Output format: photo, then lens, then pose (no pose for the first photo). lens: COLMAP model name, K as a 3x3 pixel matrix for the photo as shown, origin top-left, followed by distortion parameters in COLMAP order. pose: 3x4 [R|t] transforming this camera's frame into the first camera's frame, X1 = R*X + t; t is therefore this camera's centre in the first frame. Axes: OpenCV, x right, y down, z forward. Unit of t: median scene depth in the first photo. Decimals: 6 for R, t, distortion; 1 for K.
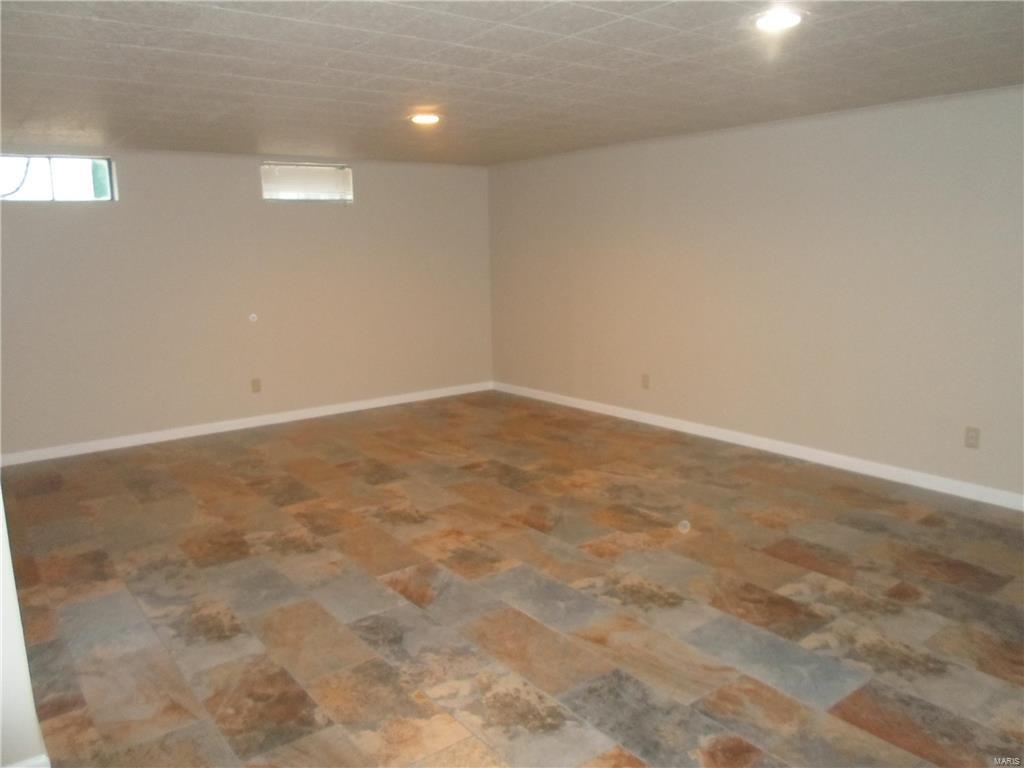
lens RADIAL K [[783.6, 0, 502.6], [0, 783.6, 375.2], [0, 0, 1]] dist [-0.035843, -0.000925]
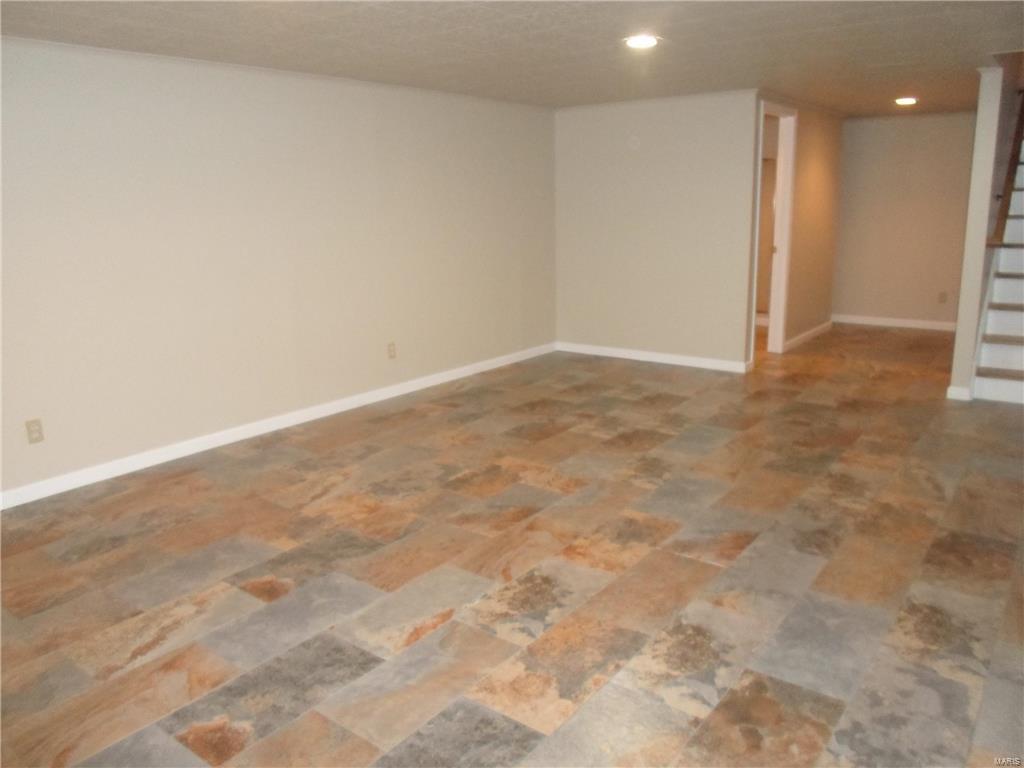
lens RADIAL K [[783.6, 0, 502.6], [0, 783.6, 375.2], [0, 0, 1]] dist [-0.035843, -0.000925]
pose [[-0.276744, -0.177889, 0.944335, -0.795281], [0.185655, 0.954303, 0.234174, -0.176139], [-0.942839, 0.240127, -0.231072, 1.259942]]
